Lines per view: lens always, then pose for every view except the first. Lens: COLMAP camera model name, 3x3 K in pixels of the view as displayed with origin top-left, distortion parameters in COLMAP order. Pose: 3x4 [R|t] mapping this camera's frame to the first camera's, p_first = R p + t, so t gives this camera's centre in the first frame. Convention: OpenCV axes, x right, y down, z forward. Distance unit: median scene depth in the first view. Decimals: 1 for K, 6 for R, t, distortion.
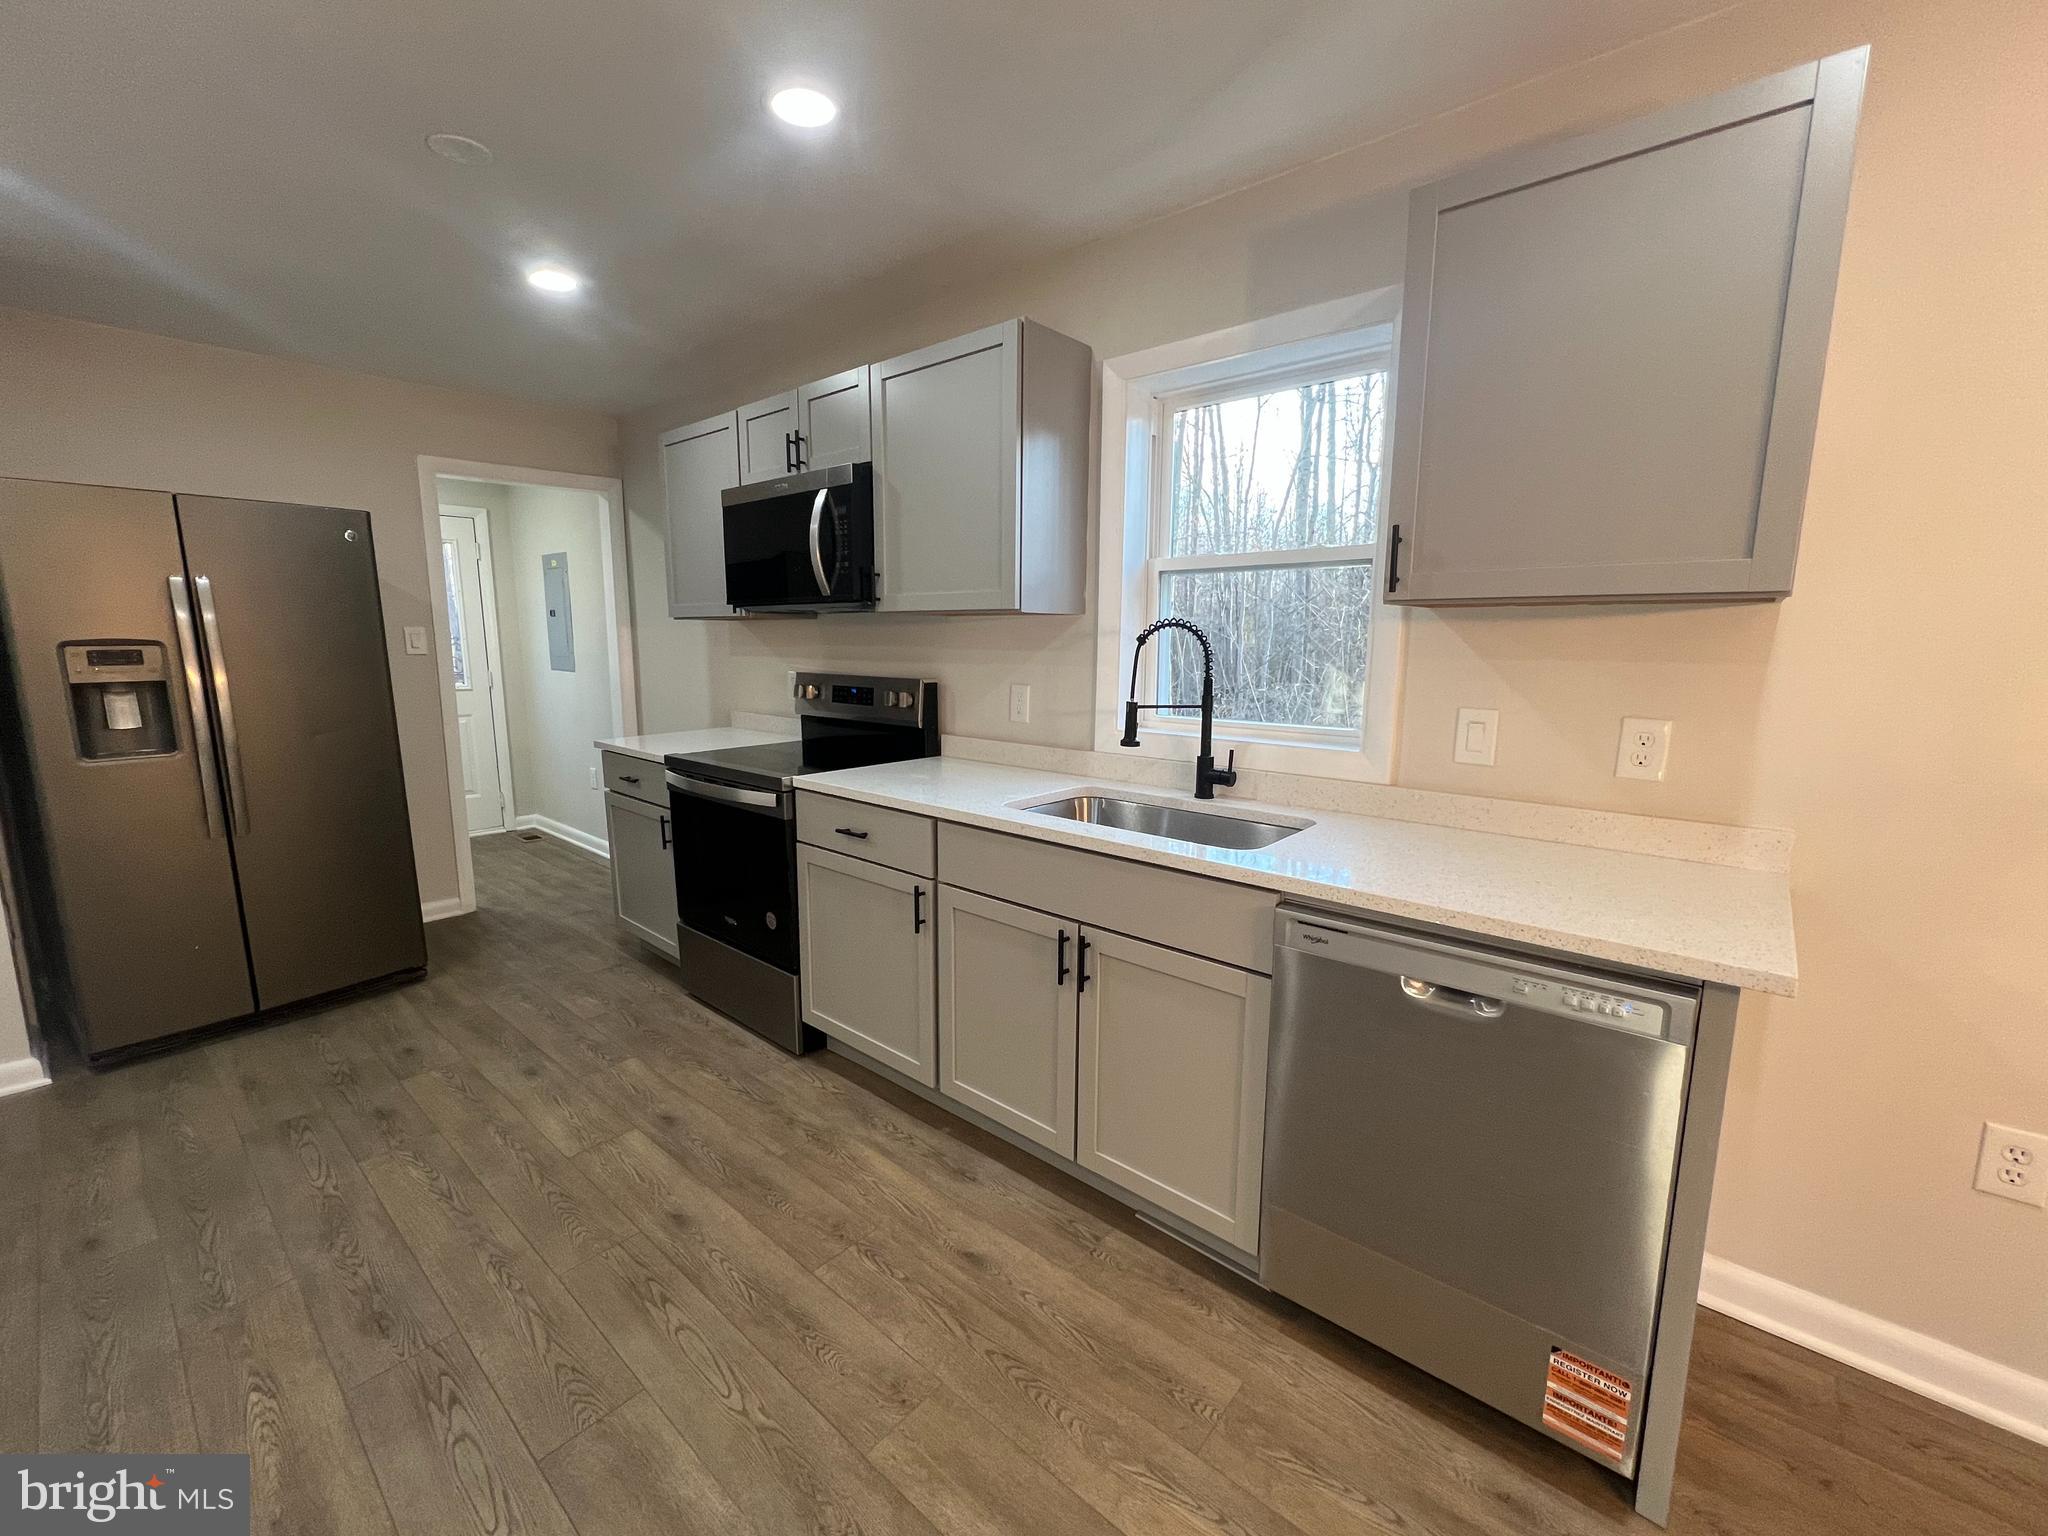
lens RADIAL K [[837.8, 0, 1016.2], [0, 837.8, 766.8], [0, 0, 1]] dist [0.000184, 0.000293]
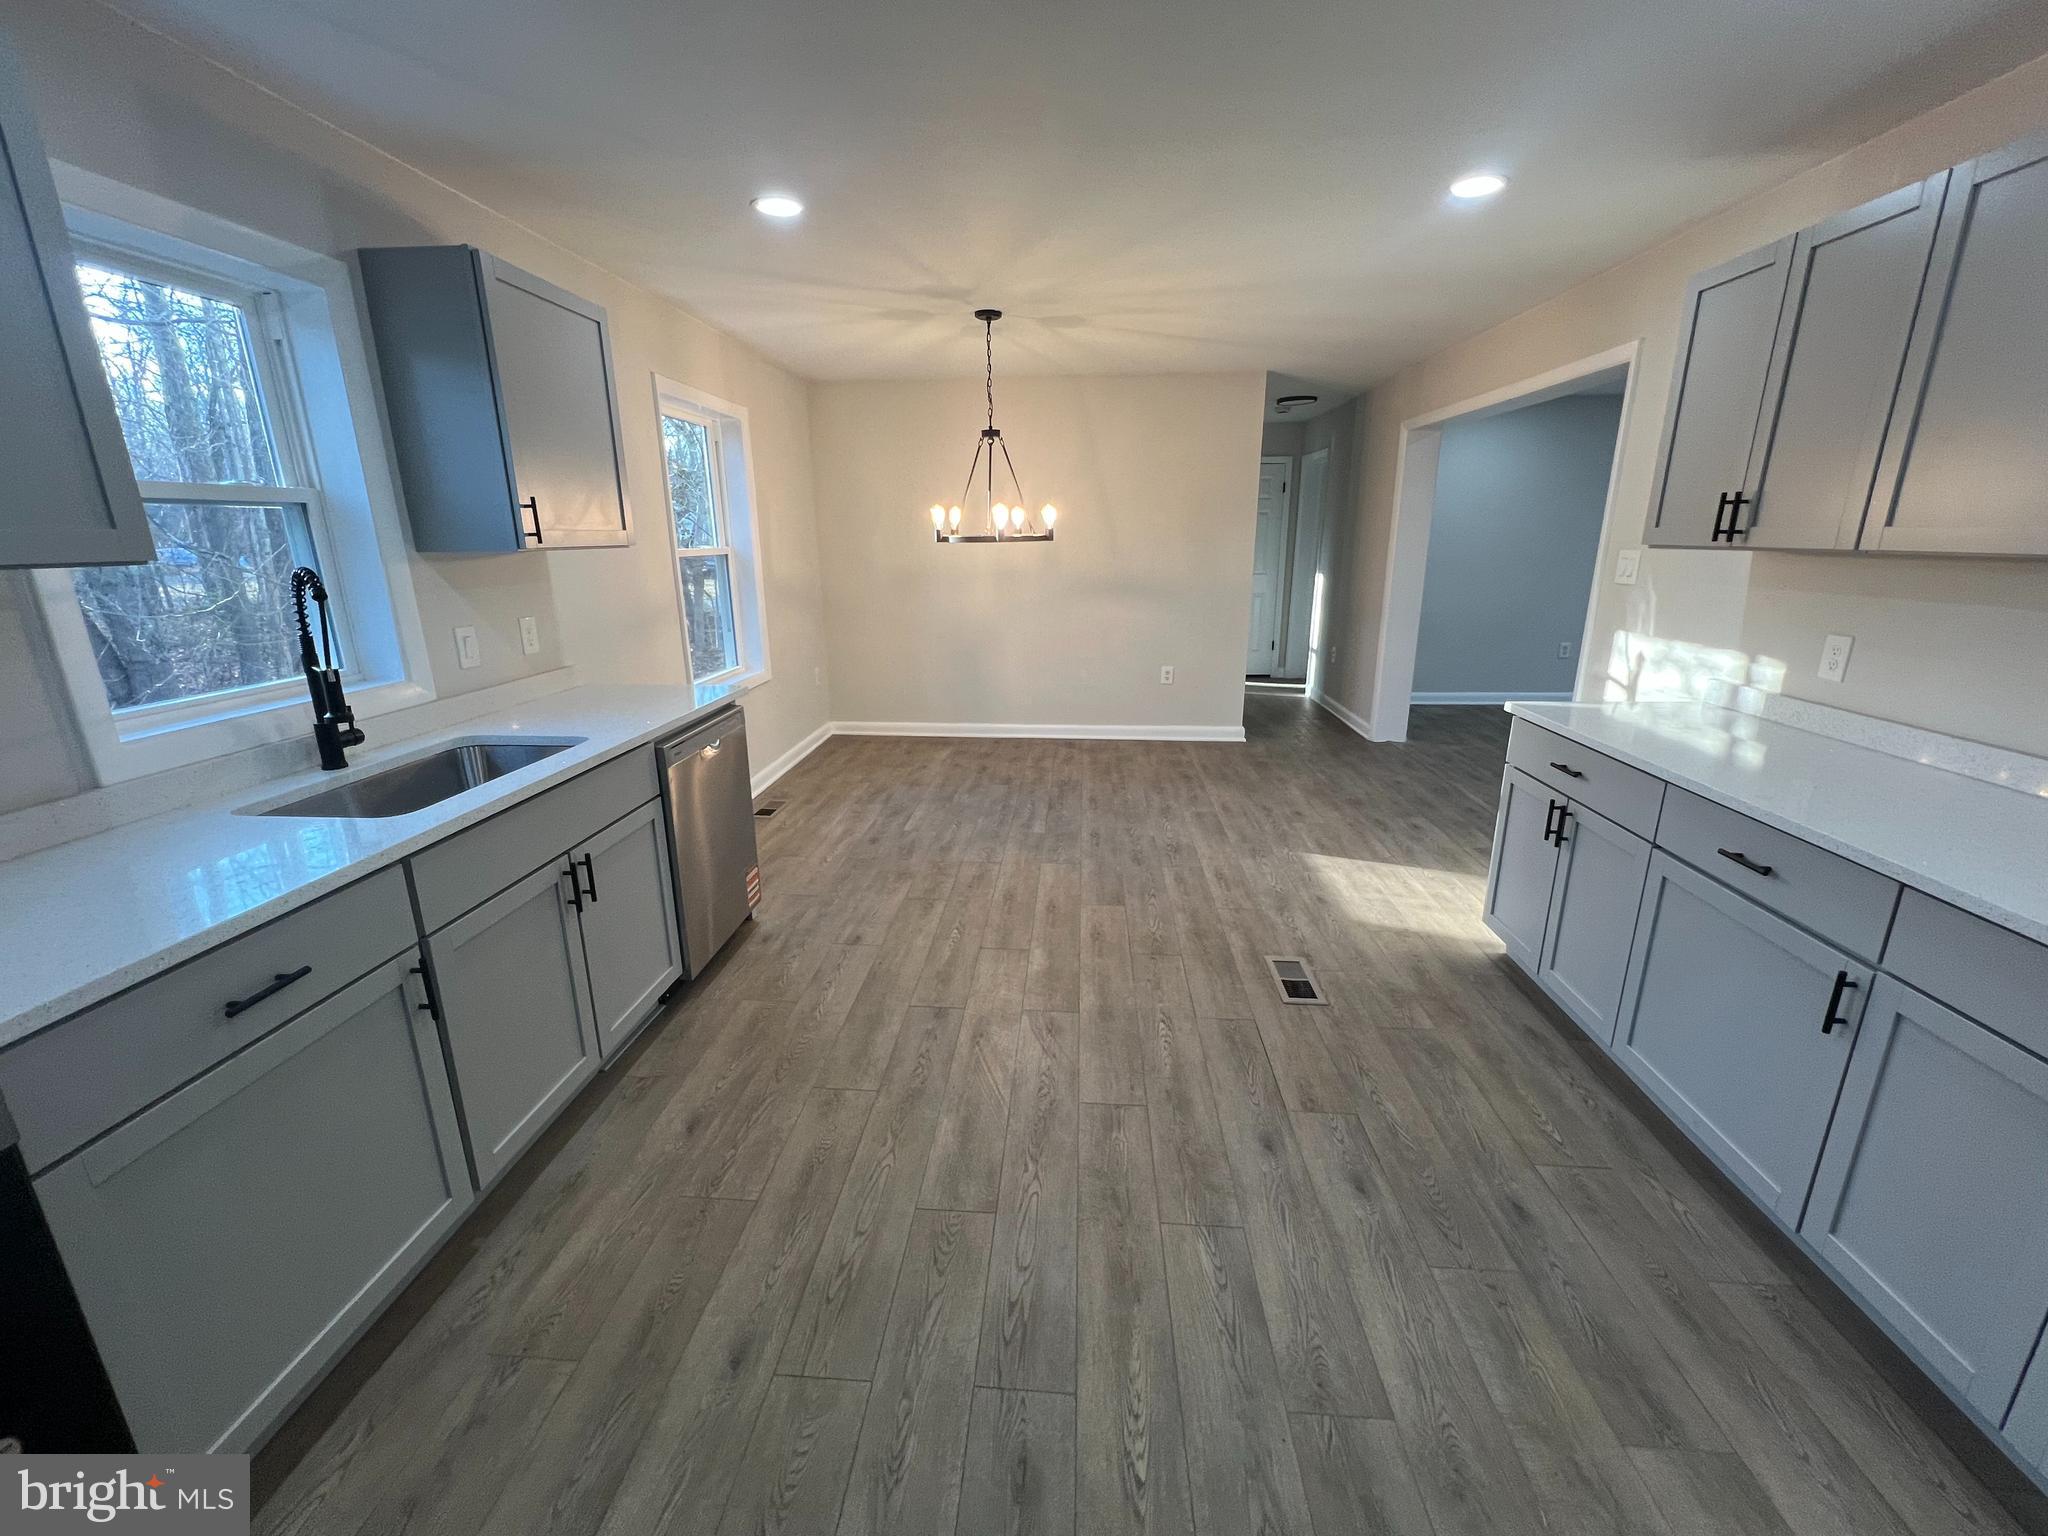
lens RADIAL K [[837.8, 0, 1016.2], [0, 837.8, 766.8], [0, 0, 1]] dist [0.000184, 0.000293]
pose [[-0.597479, -0.215279, 0.772446, -0.913338], [0.131233, 0.924050, 0.359038, -0.193032], [-0.791073, 0.315889, -0.523849, 0.898575]]
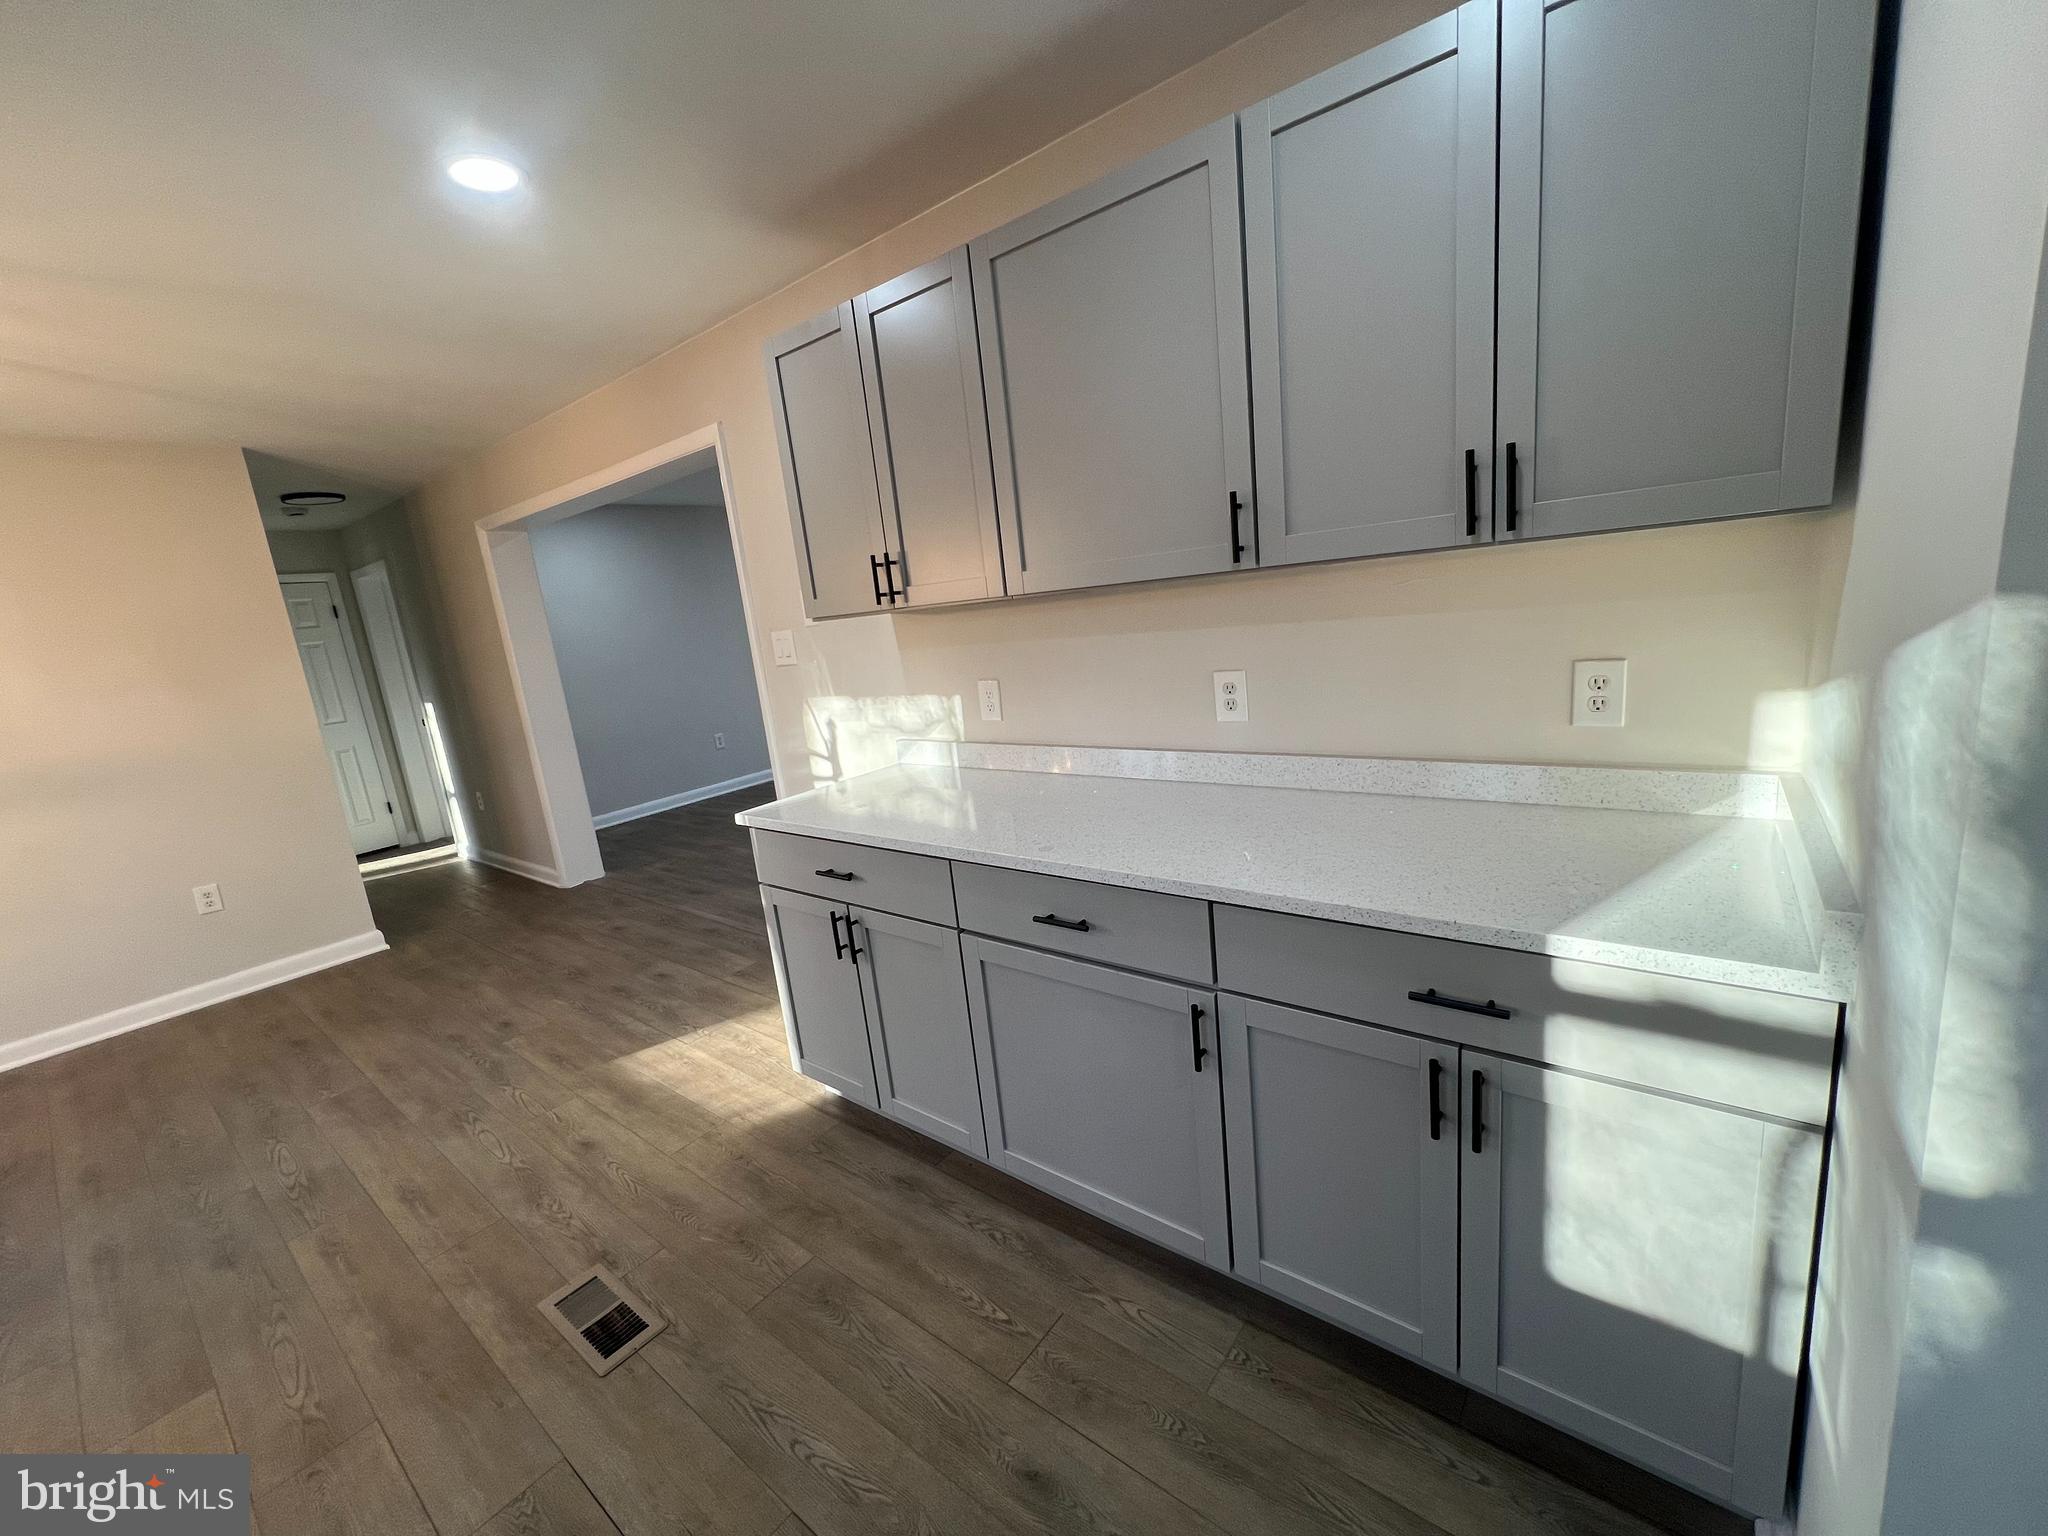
lens RADIAL K [[816.1, 0, 1018.2], [0, 816.1, 766.3], [0, 0, 1]] dist [0.001506, -0.000458]
pose [[-0.993427, 0.111947, -0.023874, -0.694007], [0.096558, 0.931598, 0.350431, -0.112790], [0.061471, 0.345823, -0.936284, 0.580597]]
